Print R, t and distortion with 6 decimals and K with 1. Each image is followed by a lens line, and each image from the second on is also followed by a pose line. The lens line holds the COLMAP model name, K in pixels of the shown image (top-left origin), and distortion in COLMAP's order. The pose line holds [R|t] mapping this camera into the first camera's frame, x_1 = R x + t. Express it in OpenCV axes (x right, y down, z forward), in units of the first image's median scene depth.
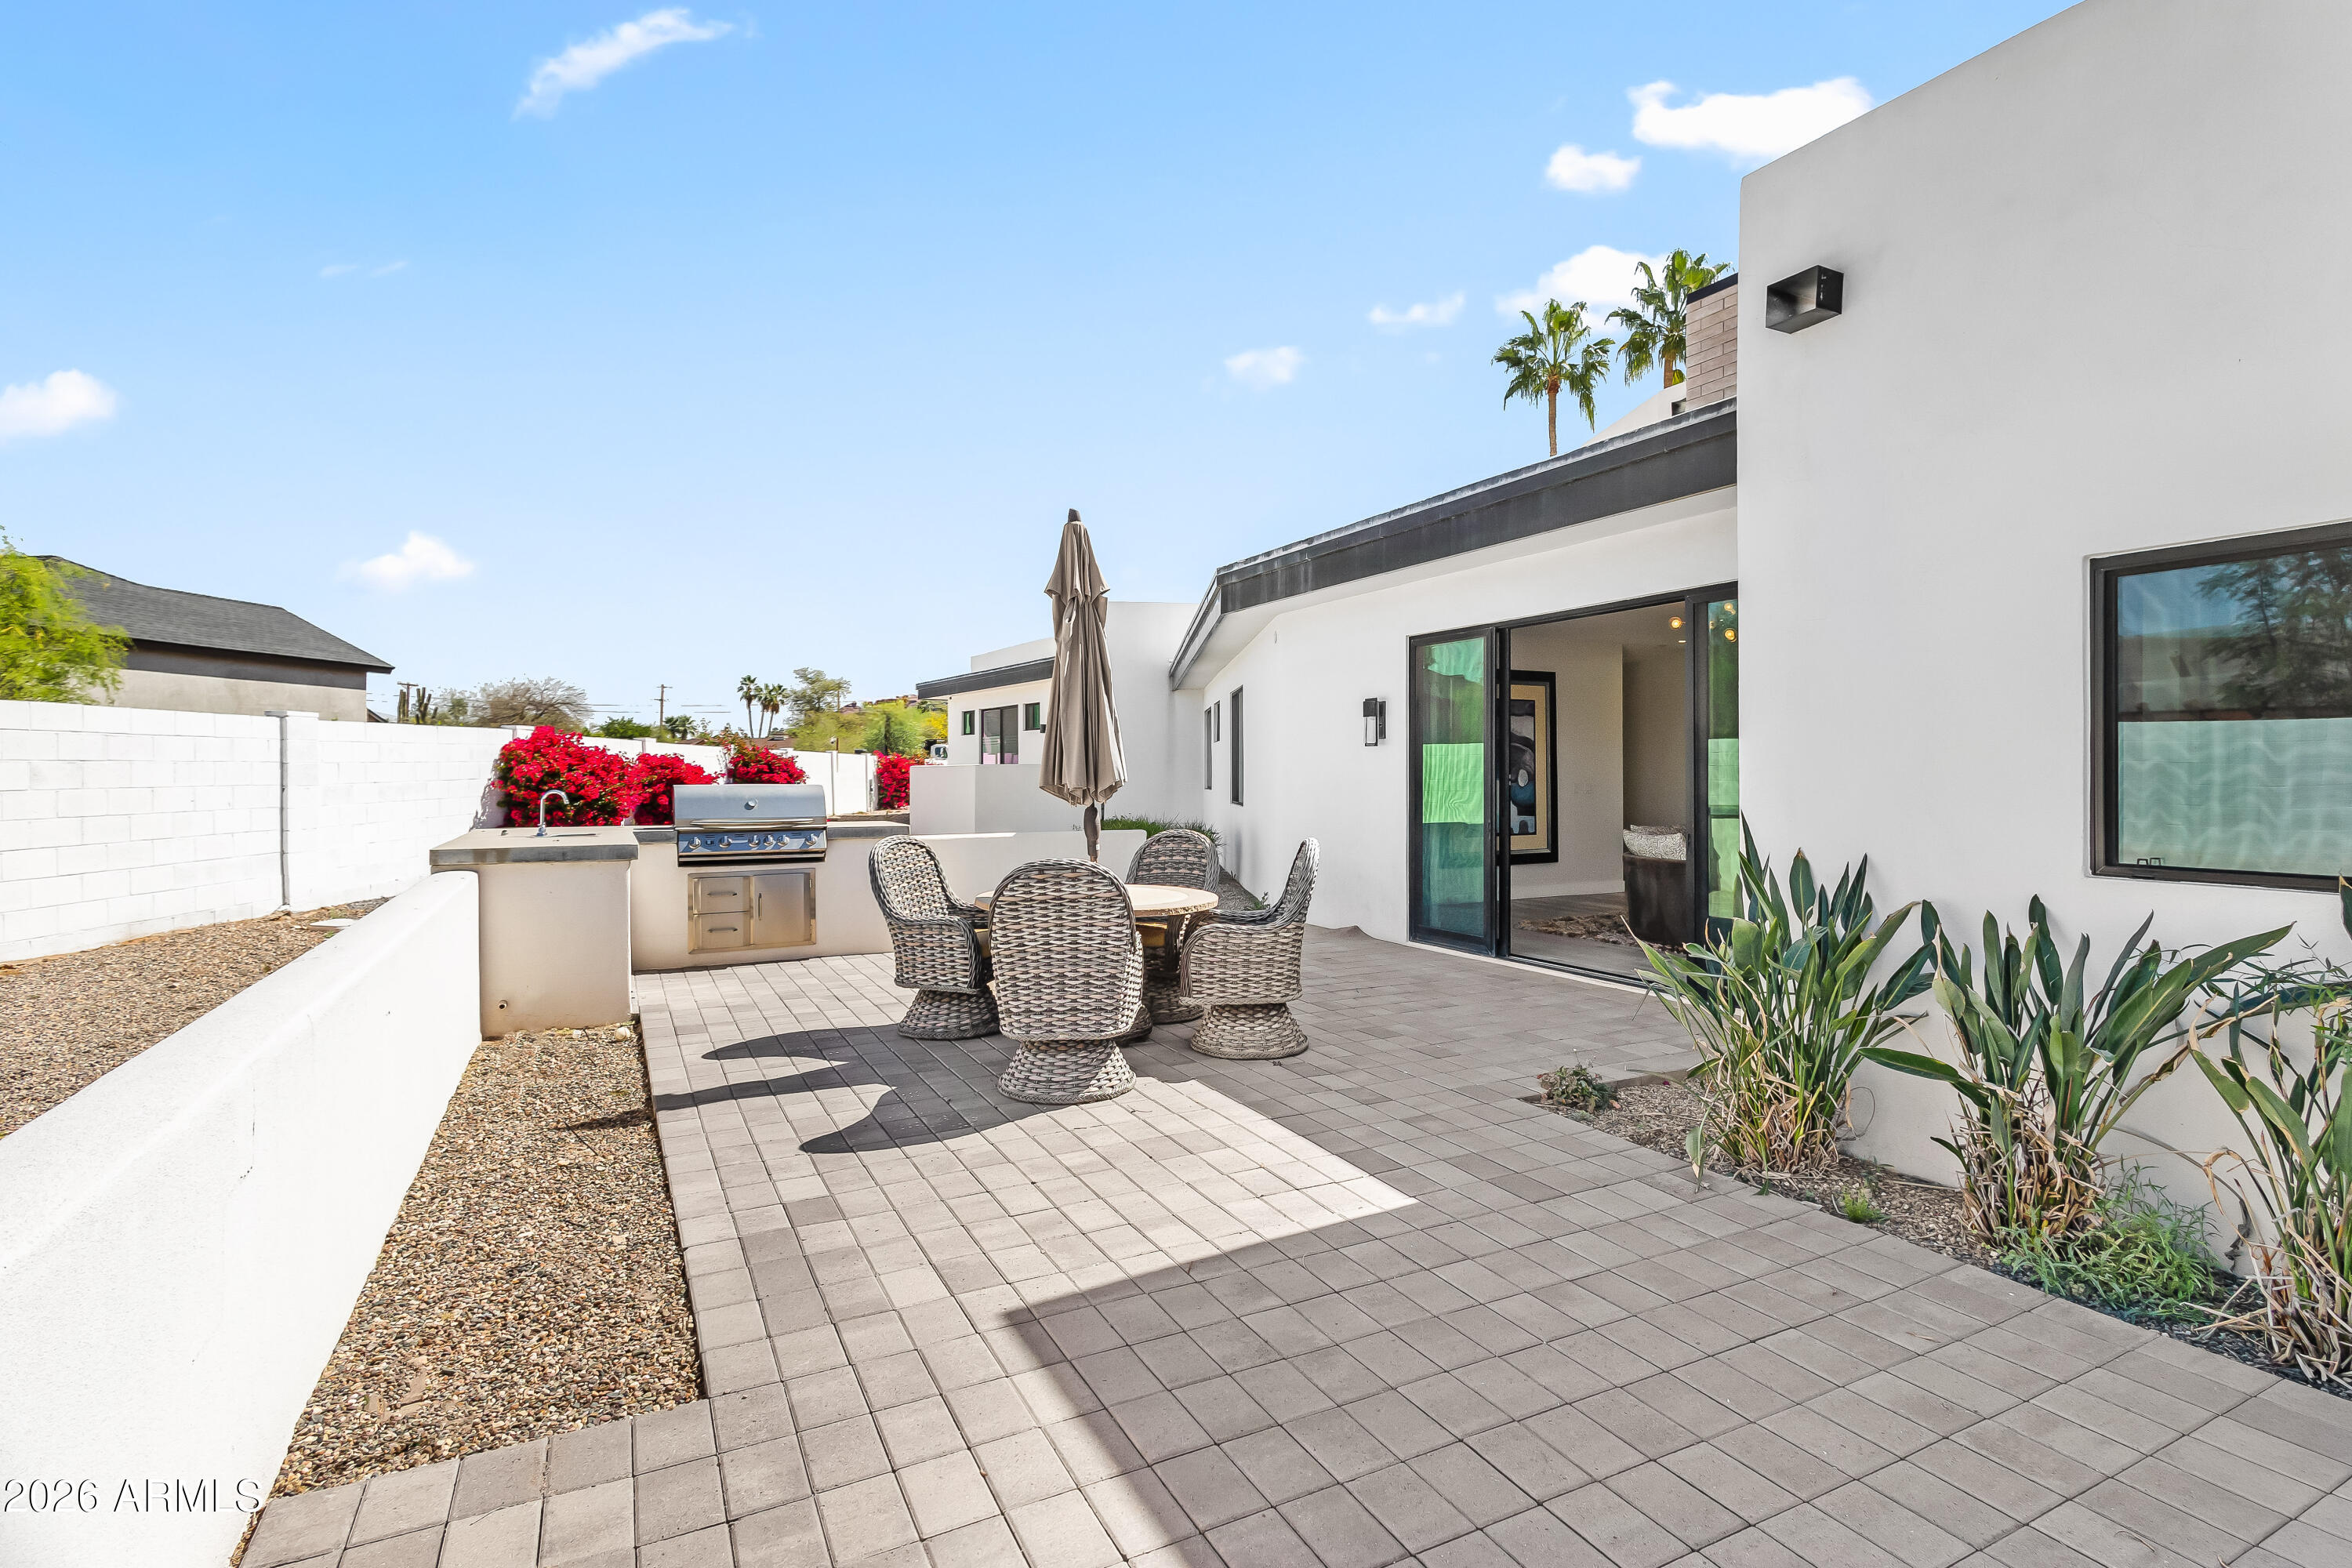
lens RADIAL K [[1125.0, 0, 1203.6], [0, 1125.0, 789.4], [0, 0, 1]] dist [0.005056, -0.000164]
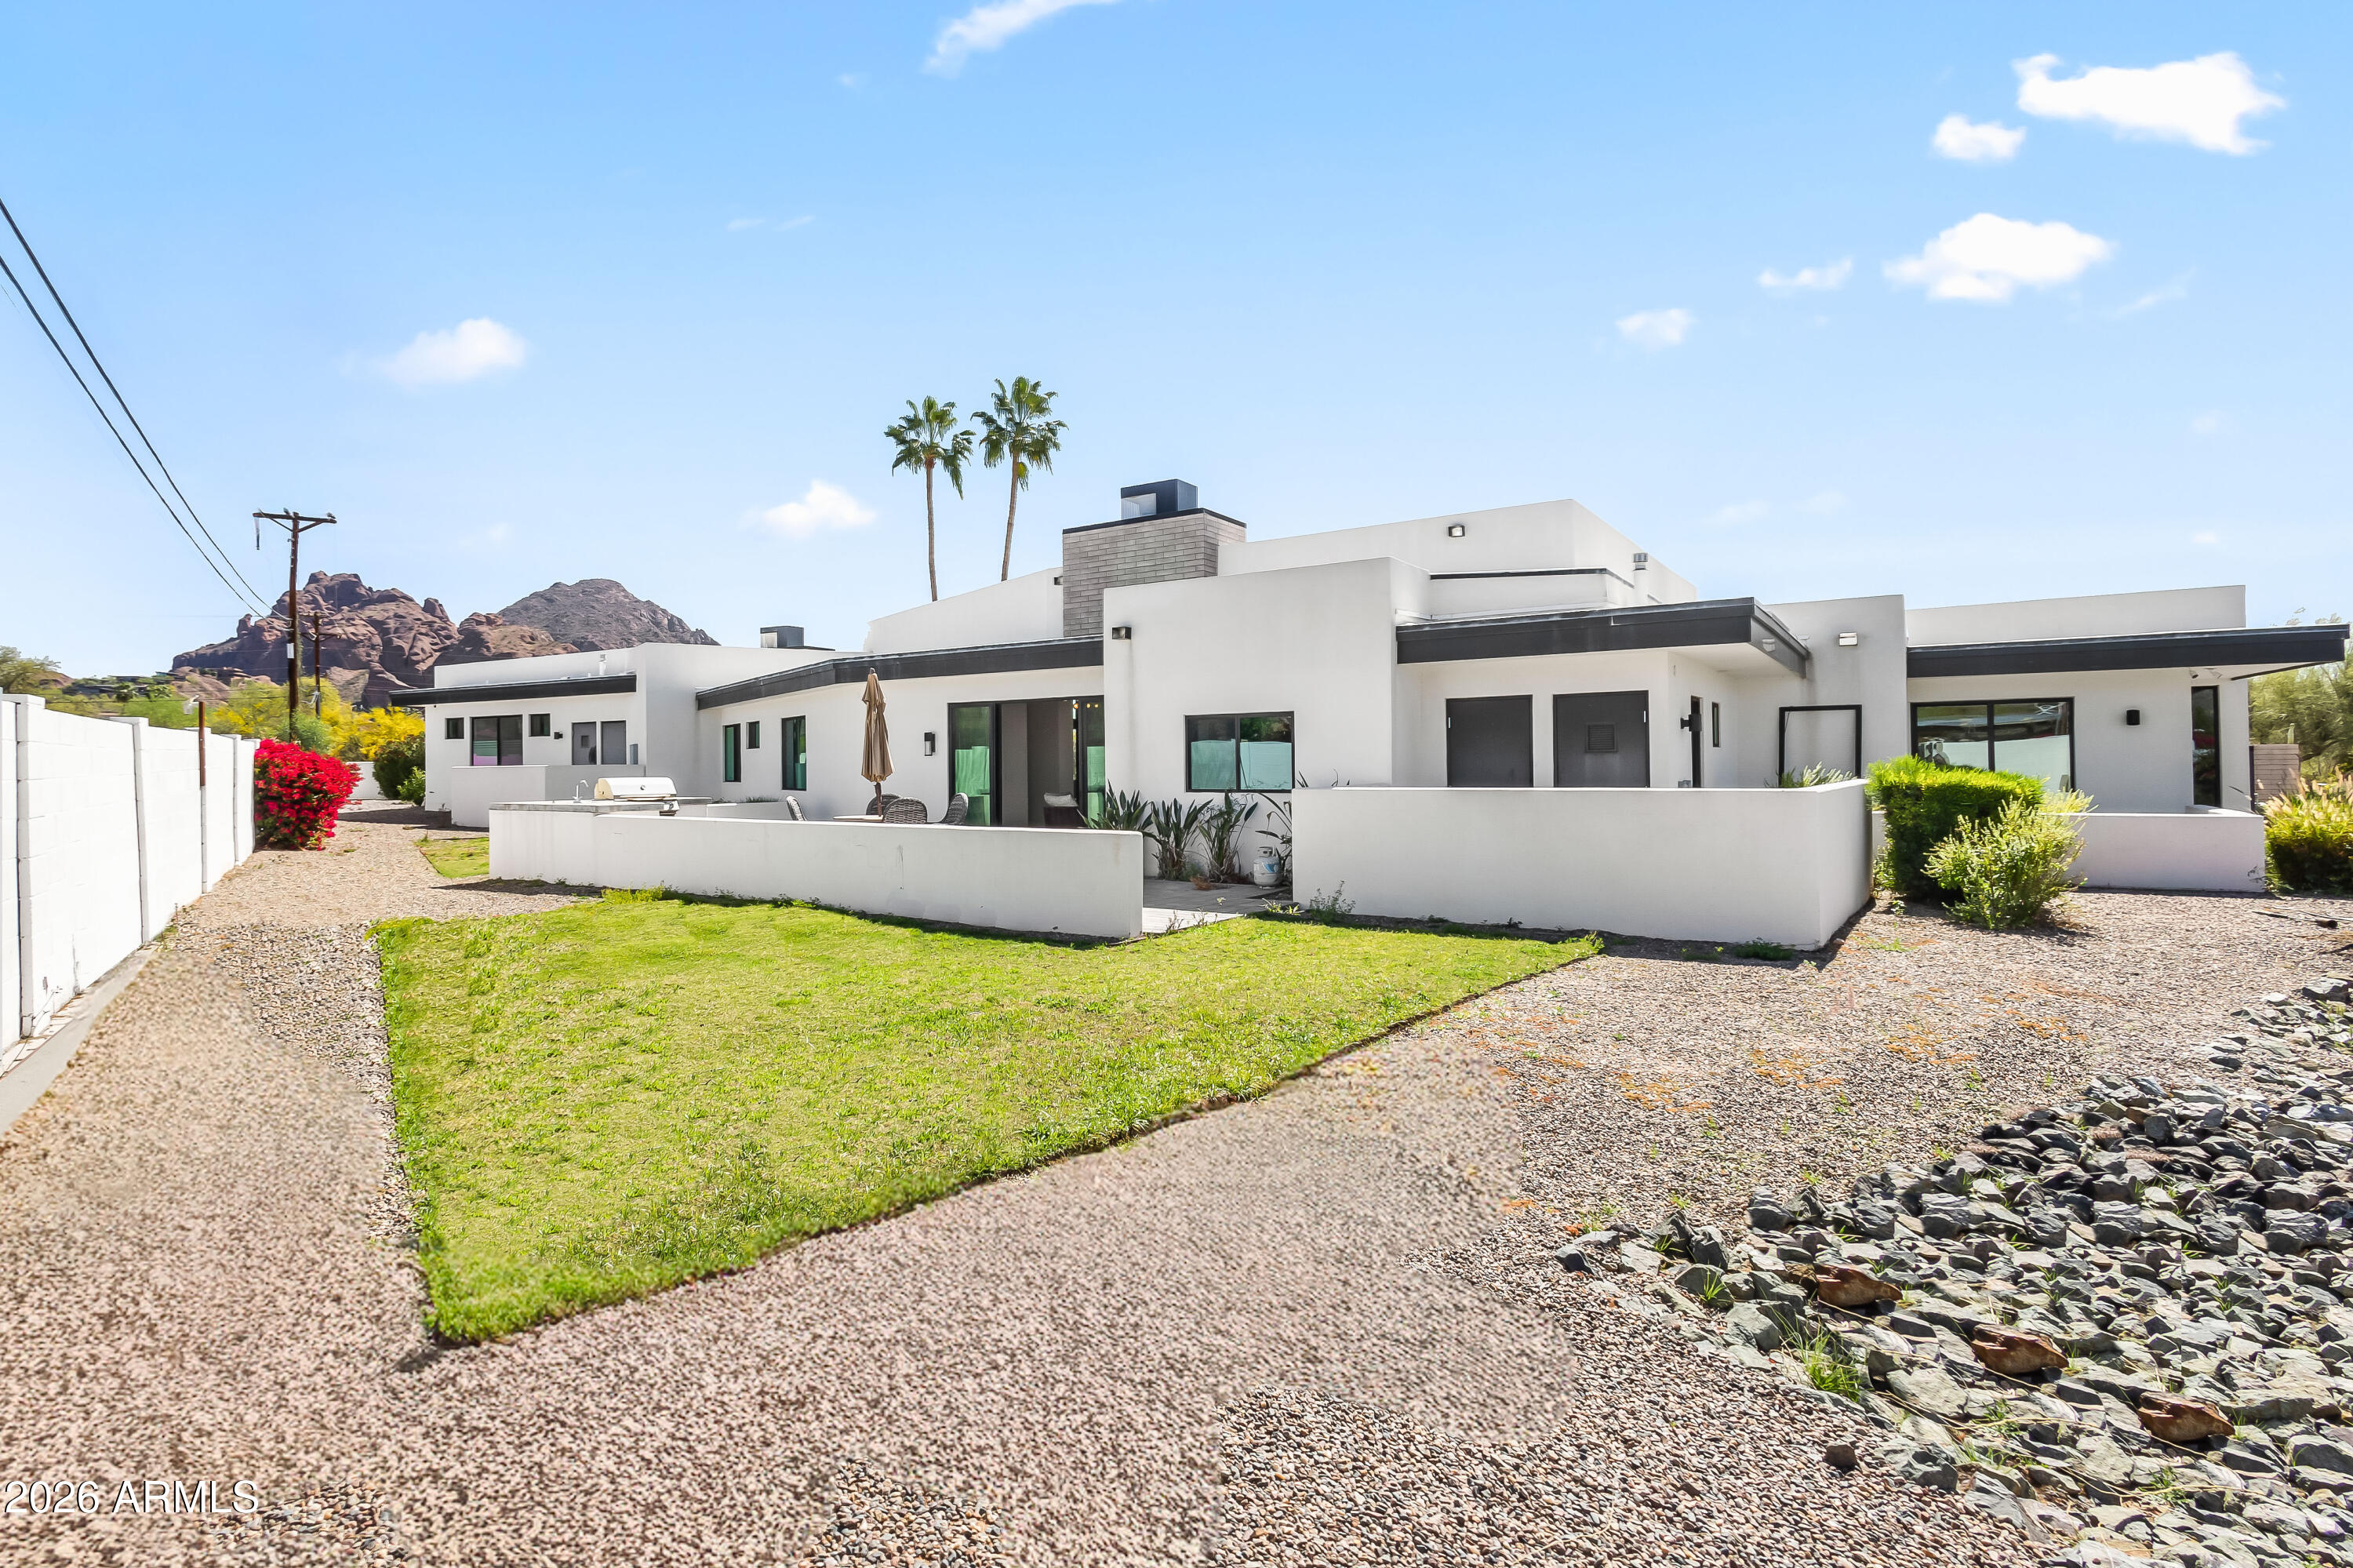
lens RADIAL K [[1125.5, 0, 1204.2], [0, 1125.5, 789.4], [0, 0, 1]] dist [0.005056, -0.000164]
pose [[0.839043, -0.014165, 0.543881, -0.124543], [0.014194, 0.999891, 0.004145, 0.004591], [-0.543881, 0.004242, 0.839152, -0.222556]]
